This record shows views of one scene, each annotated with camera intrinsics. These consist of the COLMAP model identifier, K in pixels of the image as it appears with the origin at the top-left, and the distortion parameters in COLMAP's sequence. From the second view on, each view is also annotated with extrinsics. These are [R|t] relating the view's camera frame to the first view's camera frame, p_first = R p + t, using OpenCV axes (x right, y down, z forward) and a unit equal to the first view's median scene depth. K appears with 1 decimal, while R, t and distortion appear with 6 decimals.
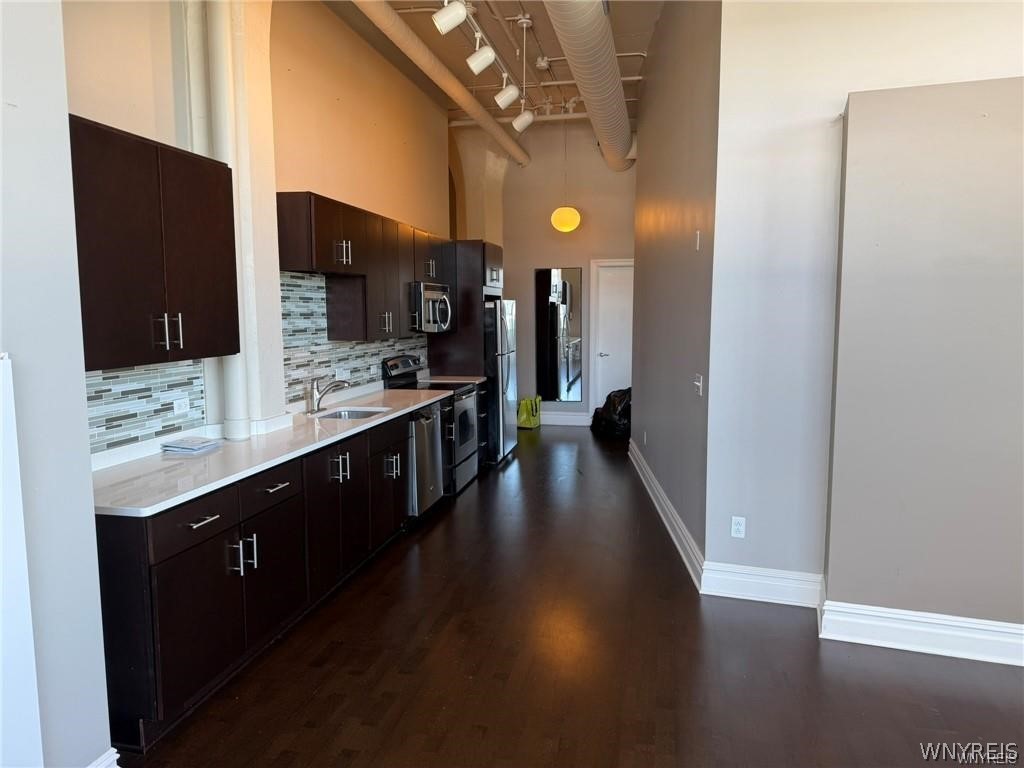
lens RADIAL K [[716.7, 0, 512.0], [0, 716.7, 384.0], [0, 0, 1]] dist [0.000535, -0.001689]
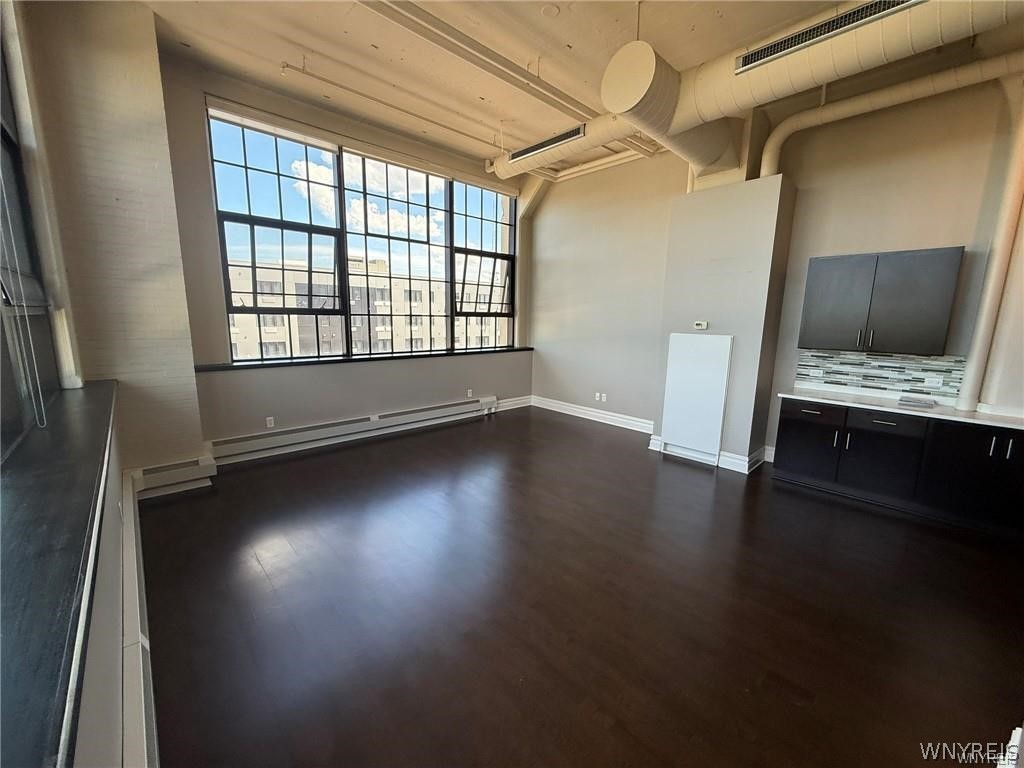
lens RADIAL K [[408.5, 0, 511.4], [0, 408.5, 385.8], [0, 0, 1]] dist [-0.001182, 0.000047]
pose [[-0.570328, 0.138222, -0.809704, 0.759996], [-0.096961, 0.967520, 0.233458, -0.075283], [0.815674, 0.211658, -0.538402, 0.508276]]
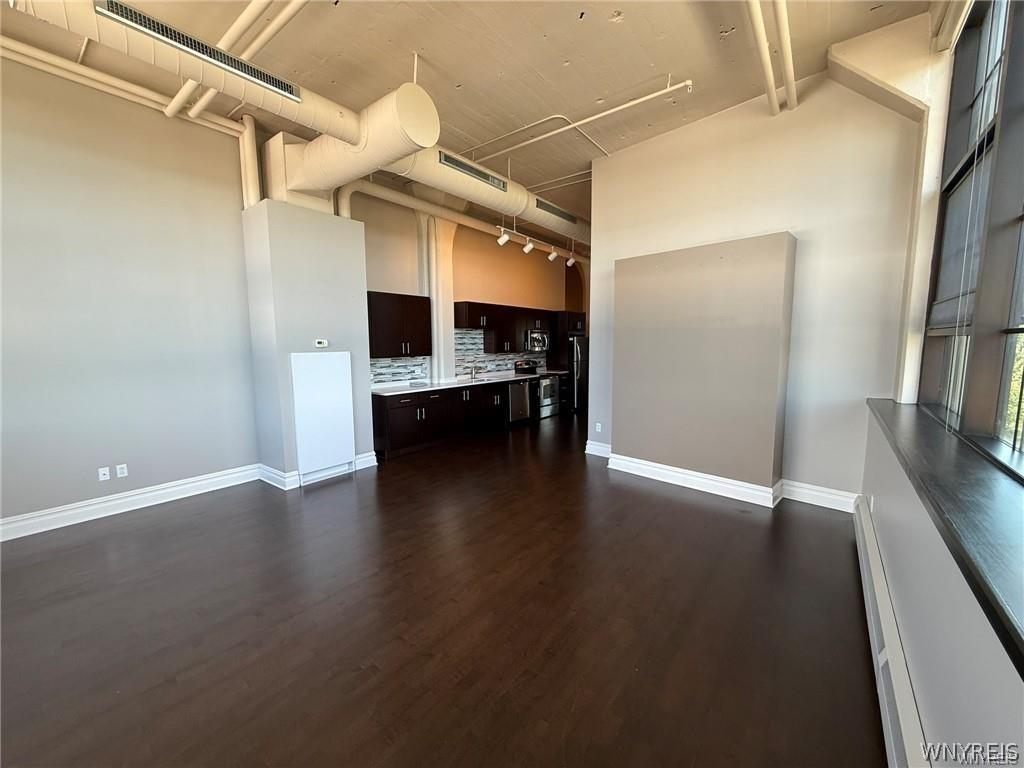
lens RADIAL K [[408.5, 0, 511.4], [0, 408.5, 385.8], [0, 0, 1]] dist [-0.001182, 0.000047]
pose [[0.903322, 0.047414, -0.426335, 0.528673], [-0.044281, 0.998870, 0.017265, 0.032480], [0.426672, 0.003282, 0.904401, -0.362382]]
